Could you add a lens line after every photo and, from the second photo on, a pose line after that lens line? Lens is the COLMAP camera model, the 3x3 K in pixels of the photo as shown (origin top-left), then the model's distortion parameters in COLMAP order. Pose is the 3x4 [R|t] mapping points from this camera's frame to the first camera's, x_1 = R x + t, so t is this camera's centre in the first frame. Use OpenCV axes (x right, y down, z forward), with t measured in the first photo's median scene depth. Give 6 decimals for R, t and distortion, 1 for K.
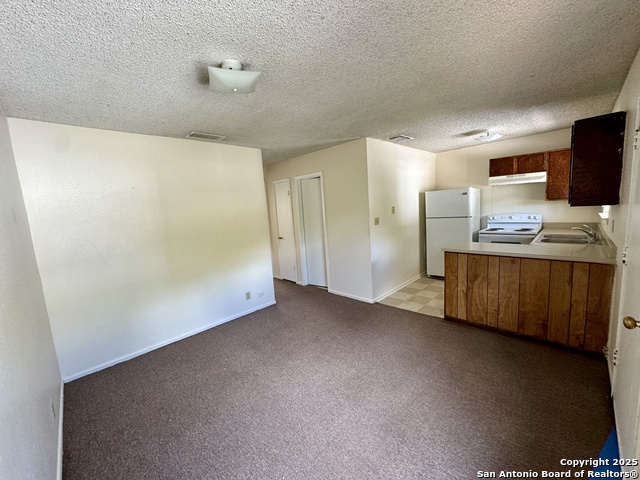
lens RADIAL K [[254.9, 0, 320.0], [0, 254.9, 240.0], [0, 0, 1]] dist [-0.001108, -0.000017]
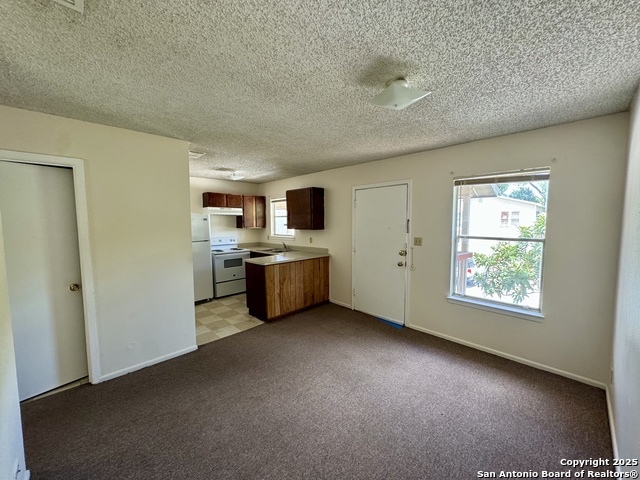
lens RADIAL K [[254.9, 0, 320.0], [0, 254.9, 240.0], [0, 0, 1]] dist [-0.001108, -0.000017]
pose [[0.013183, -0.010628, 0.999857, -0.743369], [0.138941, 0.990262, 0.008694, -0.051648], [-0.990213, 0.138807, 0.014531, 0.733299]]
